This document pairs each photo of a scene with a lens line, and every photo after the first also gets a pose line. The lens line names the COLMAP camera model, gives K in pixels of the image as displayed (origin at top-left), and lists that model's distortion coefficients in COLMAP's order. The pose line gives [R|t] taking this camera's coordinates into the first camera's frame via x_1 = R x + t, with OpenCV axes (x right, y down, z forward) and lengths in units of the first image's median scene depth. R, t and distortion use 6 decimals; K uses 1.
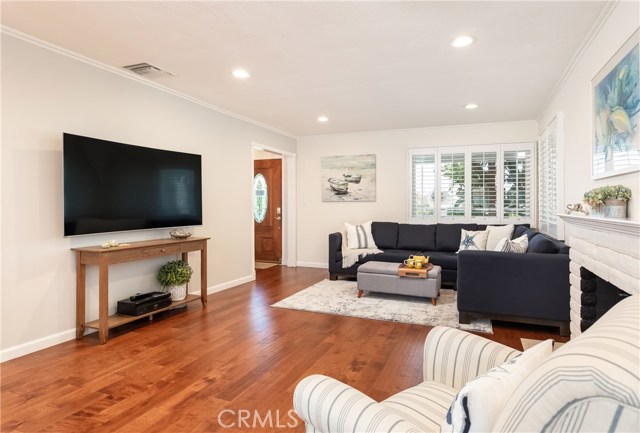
lens RADIAL K [[355.1, 0, 352.7], [0, 355.1, 203.5], [0, 0, 1]] dist [0.001067, 0.000111]
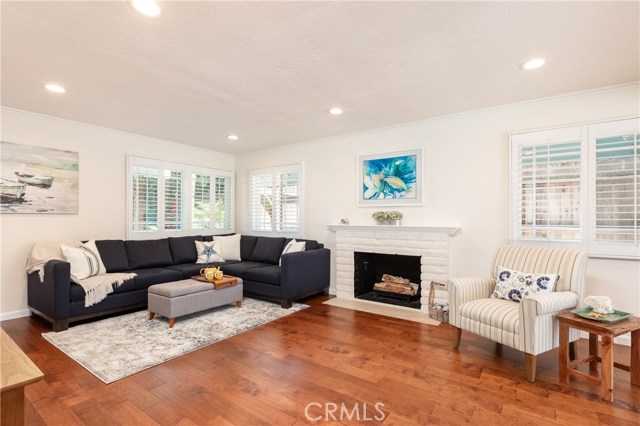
lens RADIAL K [[291.3, 0, 334.2], [0, 291.3, 216.9], [0, 0, 1]] dist [-0.001076, 0.000414]
pose [[0.263685, 0.004991, 0.964596, -0.441992], [-0.006938, 0.999971, -0.003278, -0.002488], [-0.964584, -0.005828, 0.263711, 0.343471]]
